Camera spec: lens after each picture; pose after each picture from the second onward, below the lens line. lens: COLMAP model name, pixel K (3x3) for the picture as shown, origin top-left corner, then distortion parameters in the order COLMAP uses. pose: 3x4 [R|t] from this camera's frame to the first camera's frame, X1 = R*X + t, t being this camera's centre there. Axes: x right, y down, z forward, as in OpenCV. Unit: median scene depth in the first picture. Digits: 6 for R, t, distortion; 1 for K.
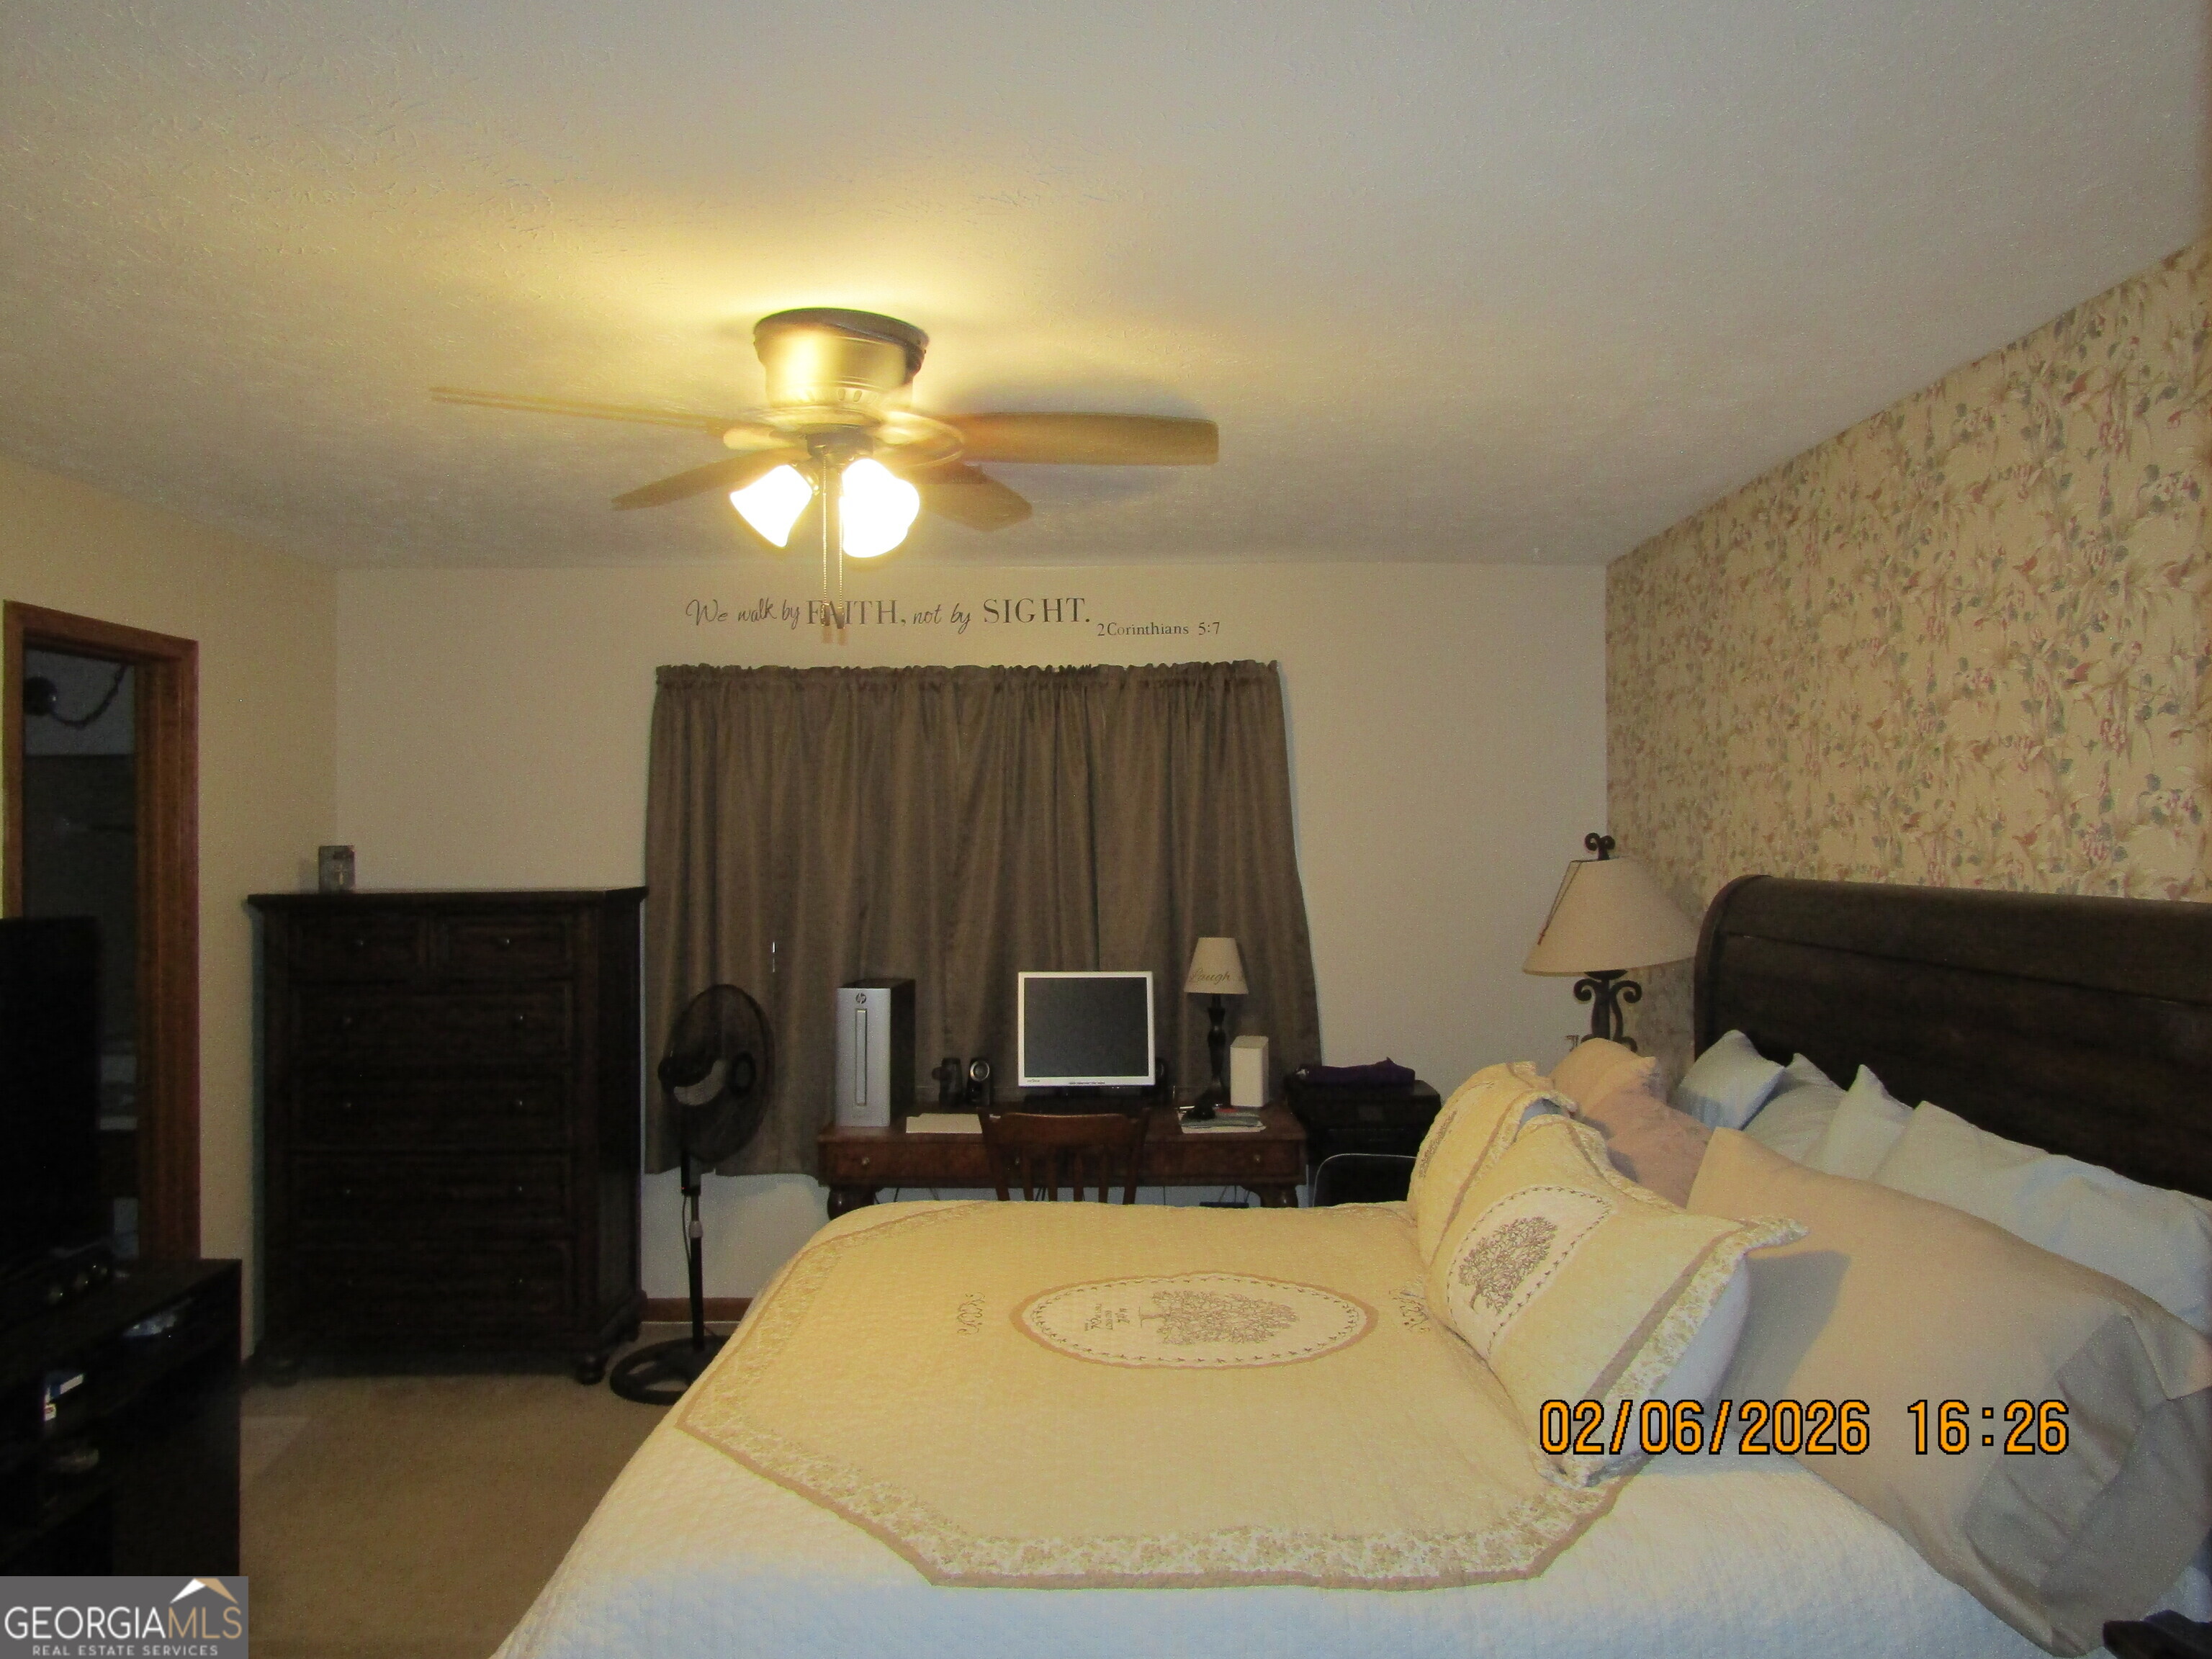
lens RADIAL K [[1594.1, 0, 1104.0], [0, 1594.1, 816.3], [0, 0, 1]] dist [0.004321, 0.003067]
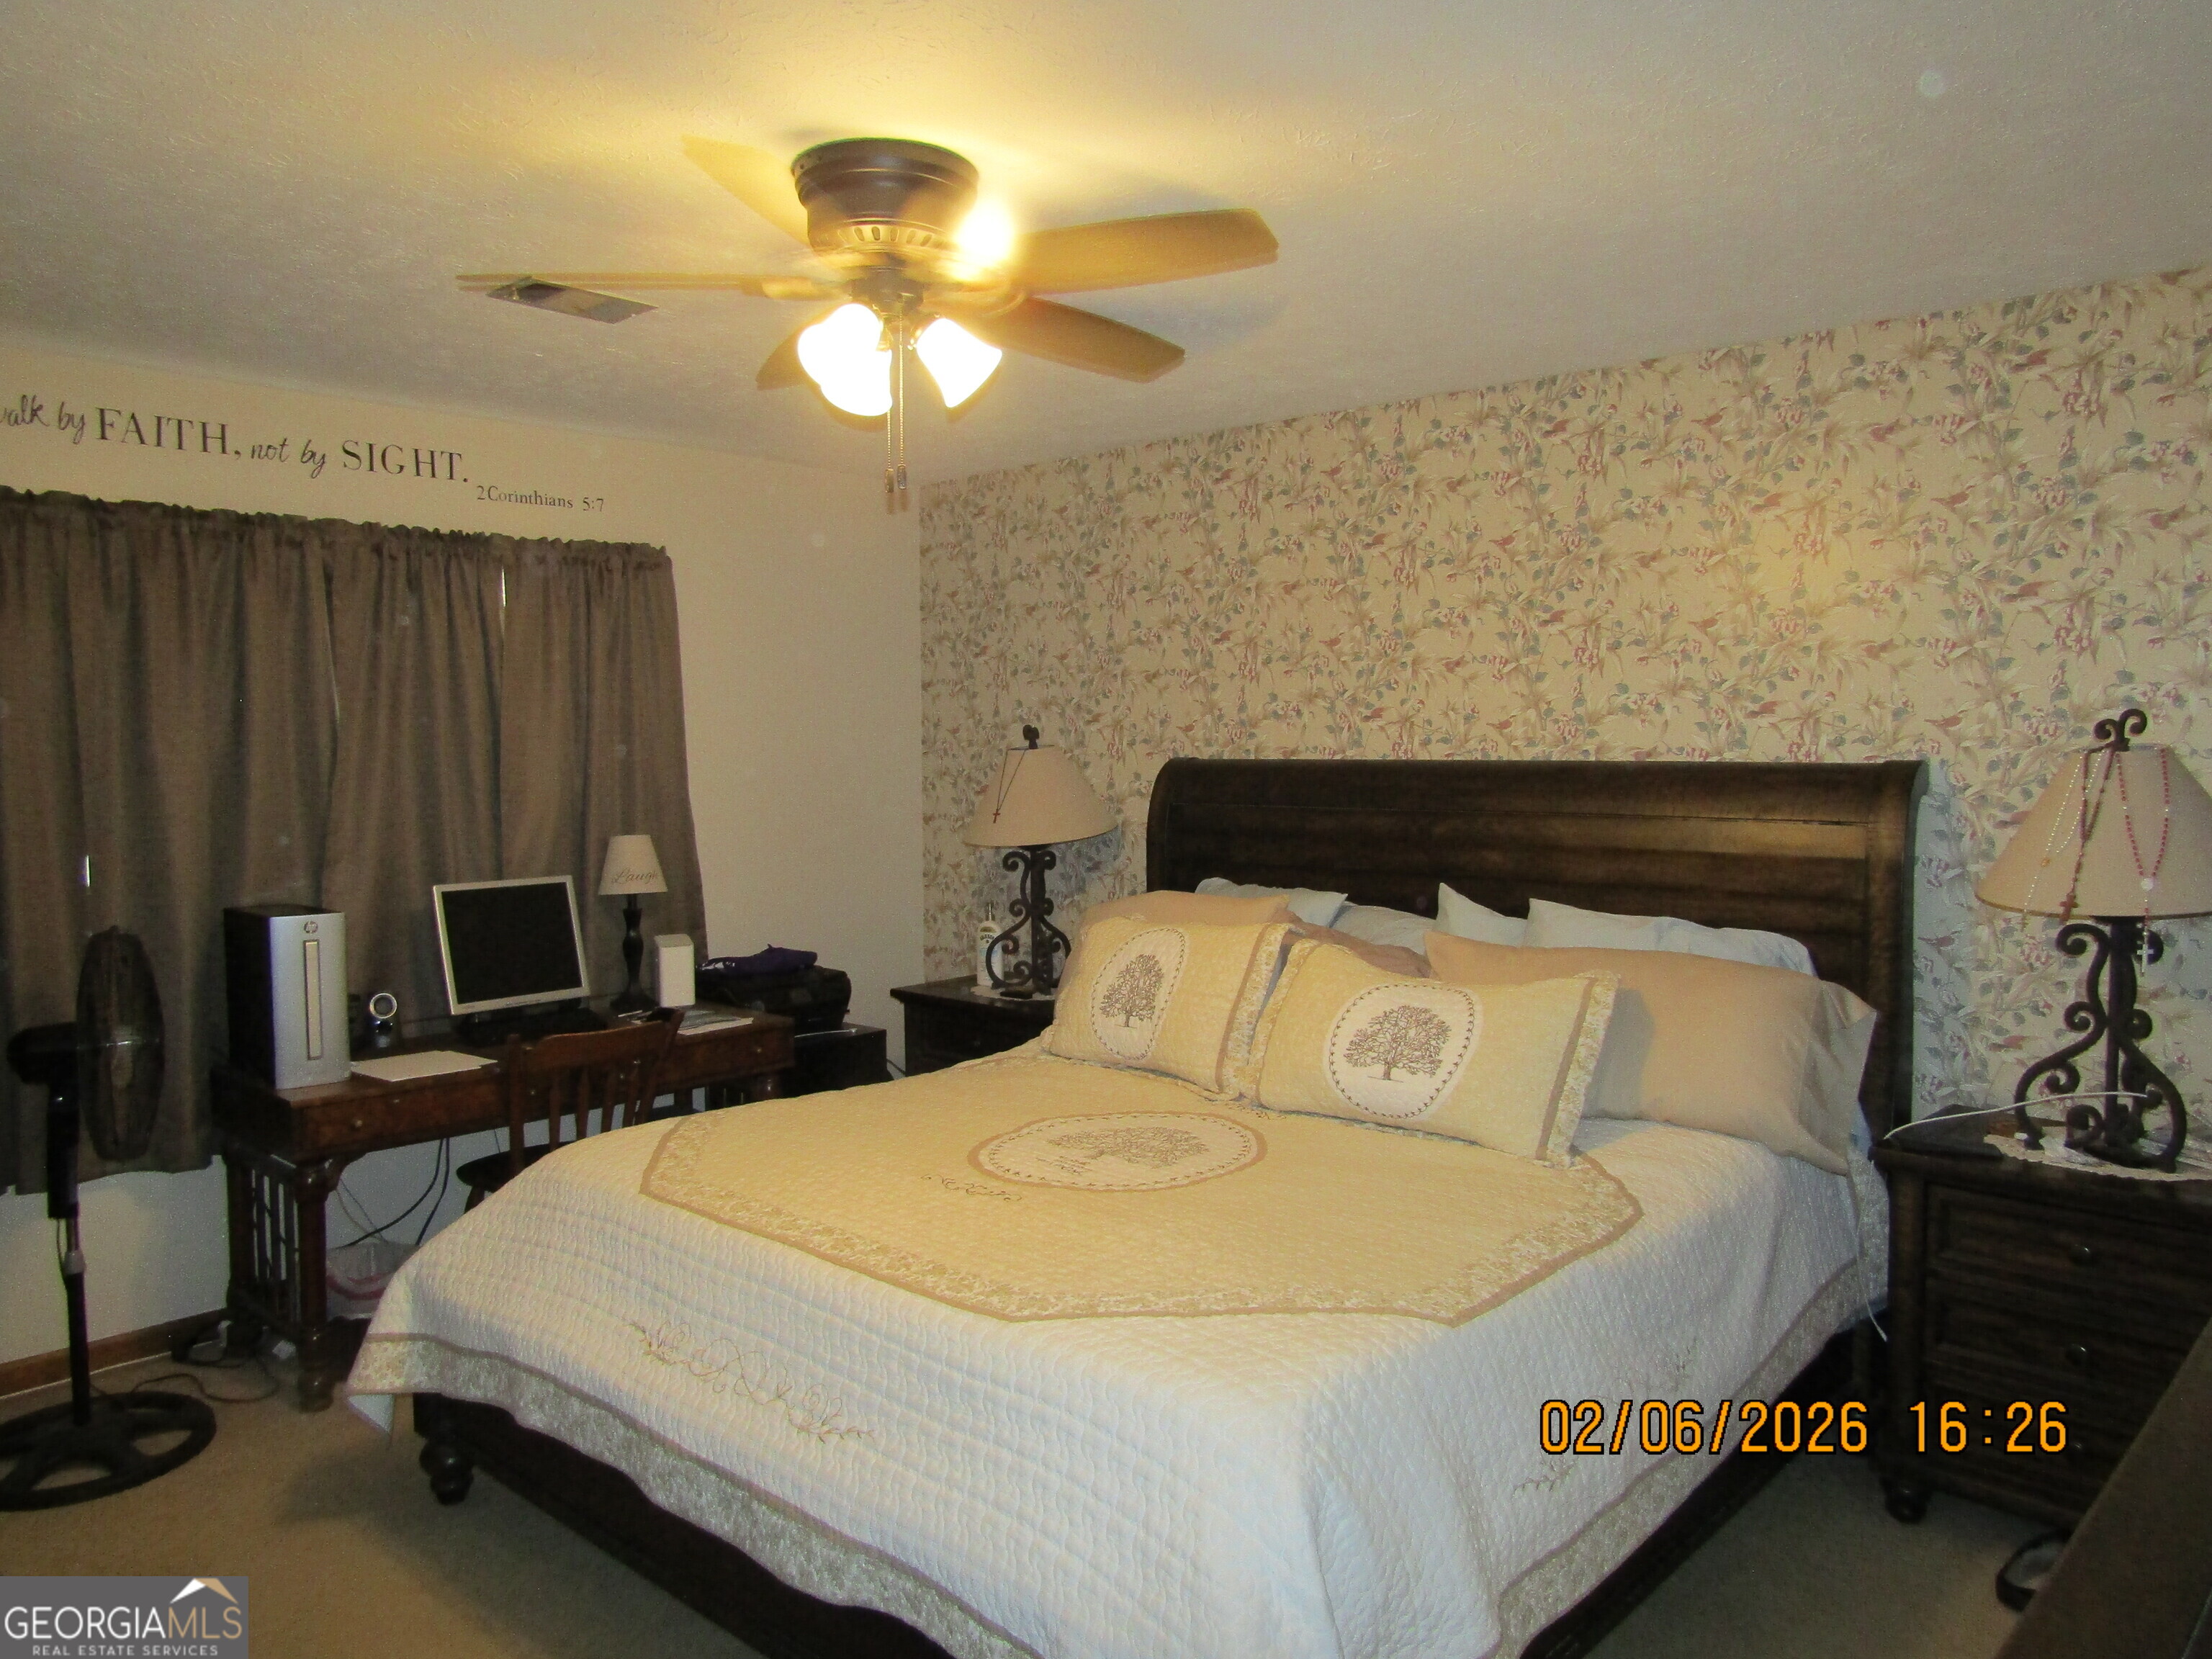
lens RADIAL K [[1593.7, 0, 1109.3], [0, 1593.7, 832.7], [0, 0, 1]] dist [-0.011668, 0.006770]
pose [[0.667370, -0.044693, 0.743384, -0.567281], [-0.005591, 0.997869, 0.065013, 0.014351], [-0.744705, -0.047544, 0.665698, 0.199127]]
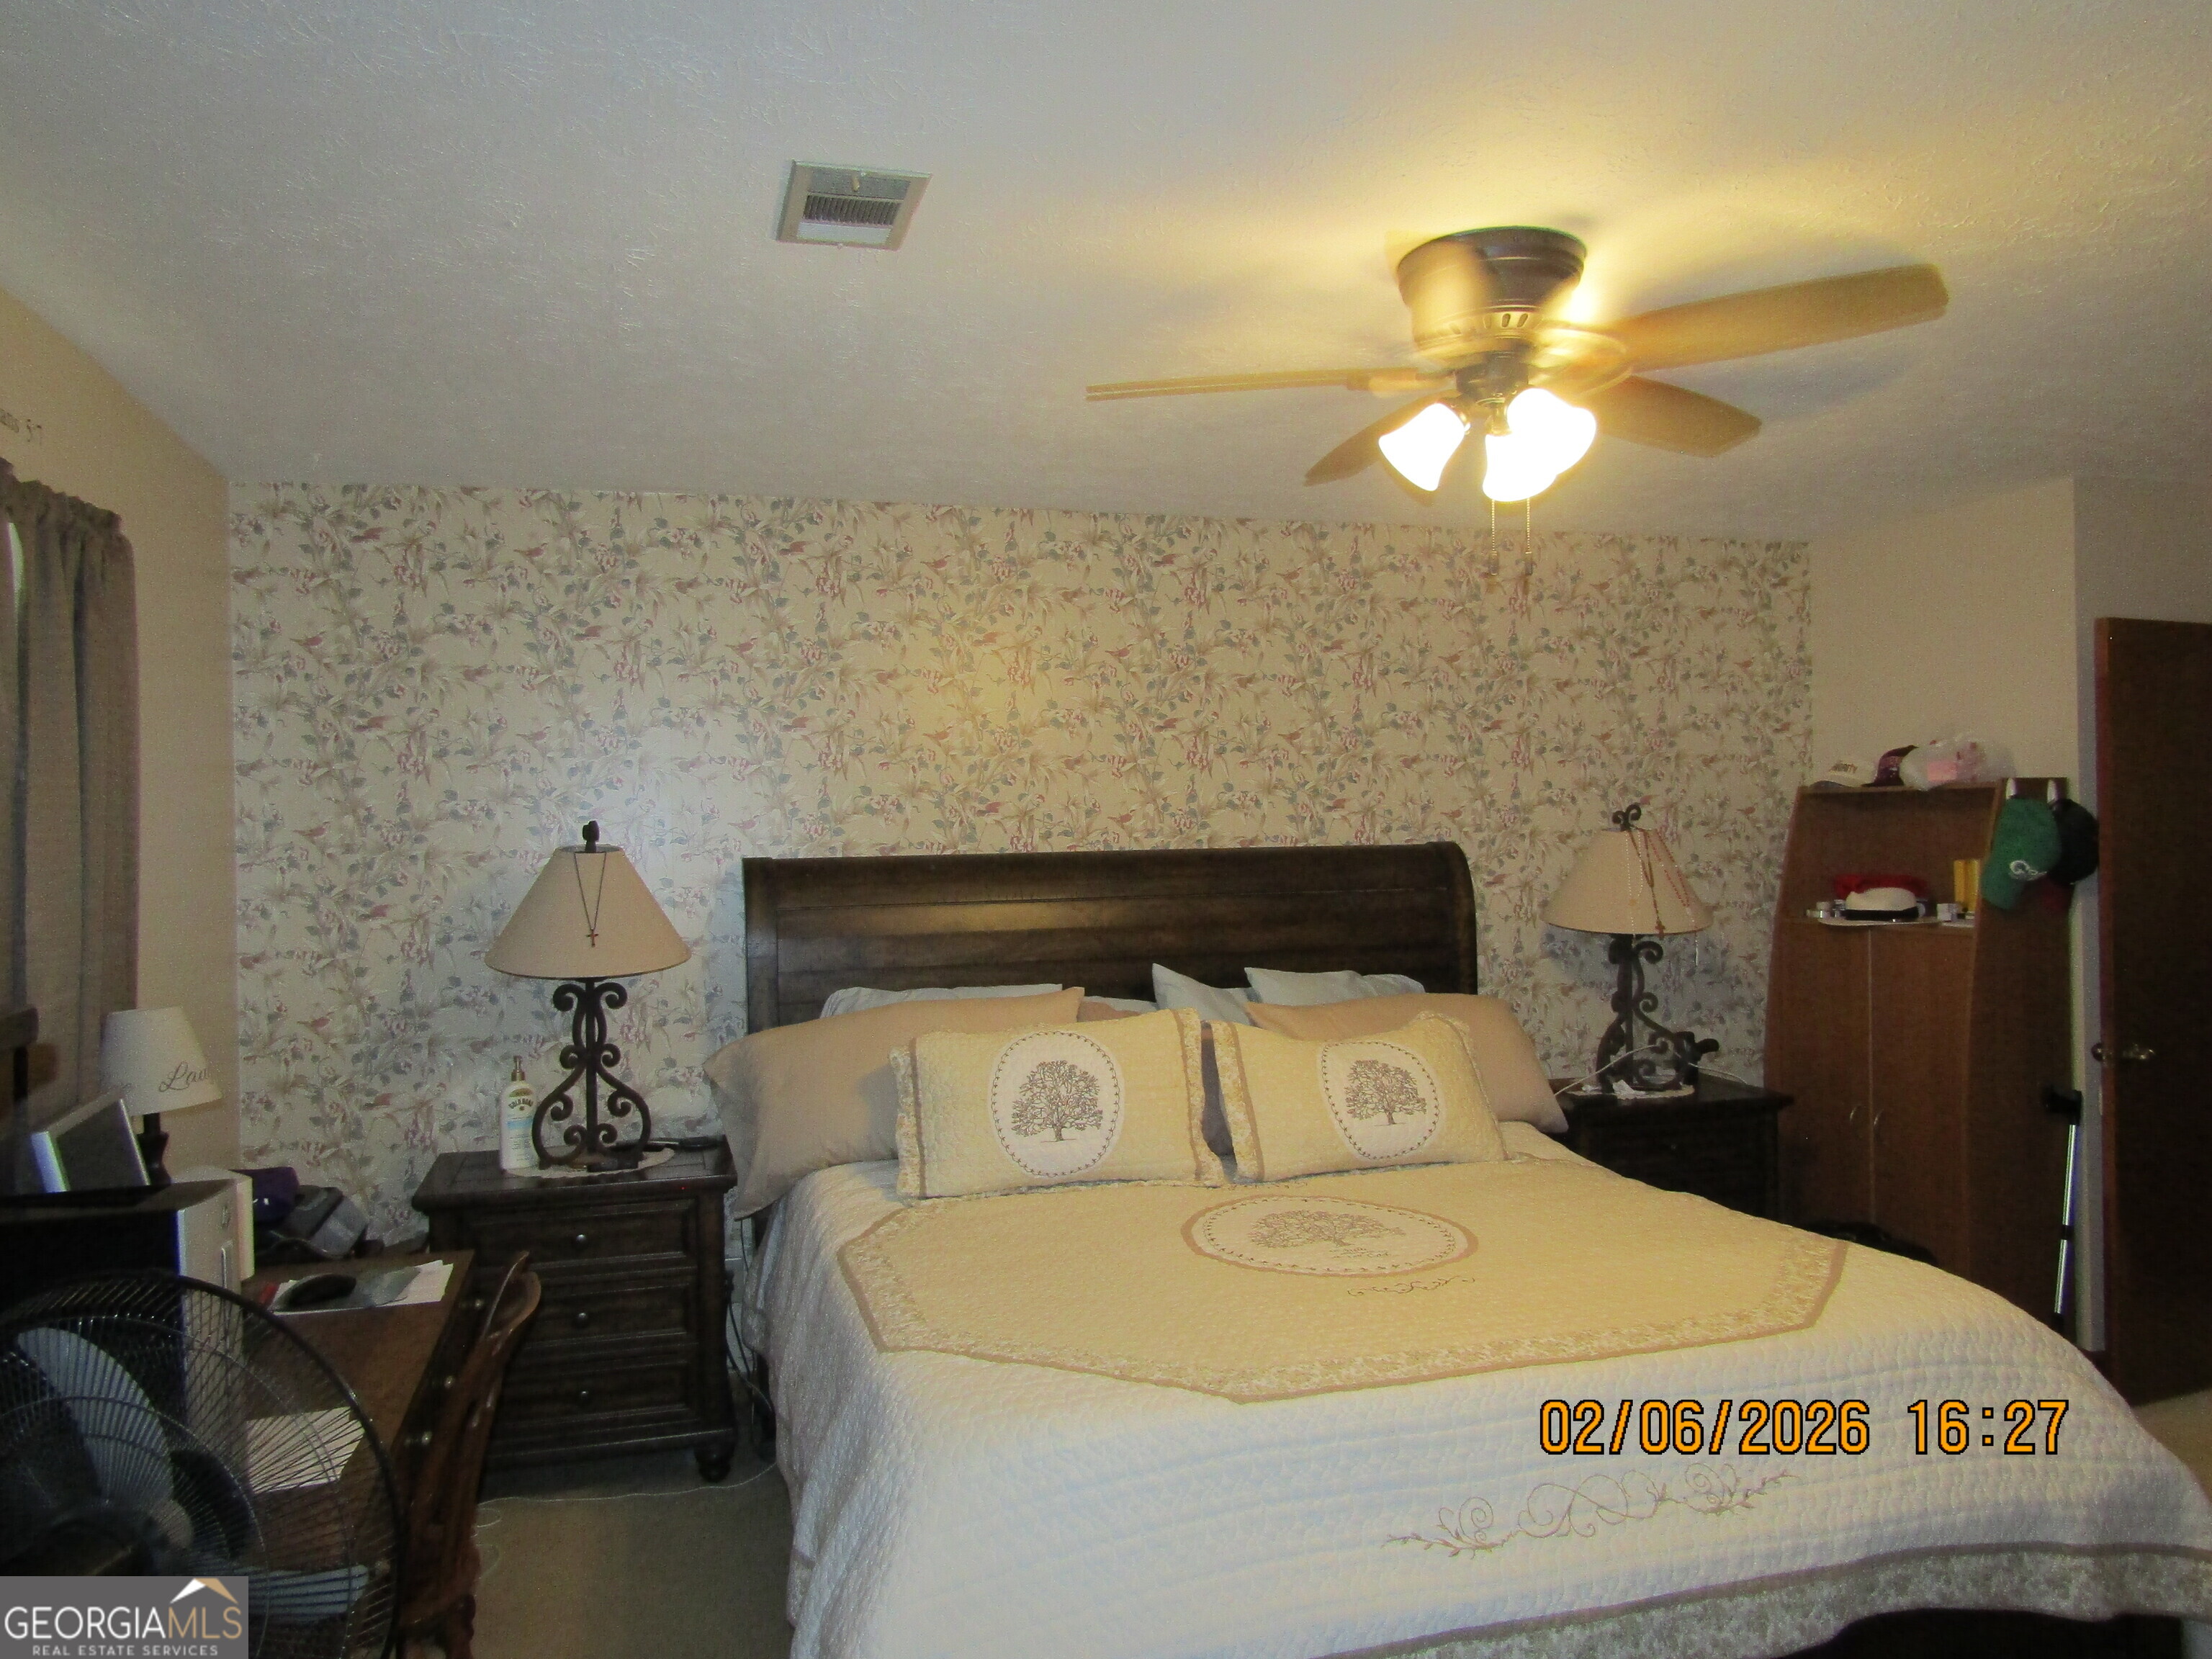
lens RADIAL K [[1345.0, 0, 1114.4], [0, 1345.0, 861.9], [0, 0, 1]] dist [-0.024420, -0.001362]
pose [[-0.251379, -0.018169, 0.967718, -0.556923], [0.006873, 0.999765, 0.020556, 0.022042], [-0.967864, 0.011818, -0.251195, 0.984549]]
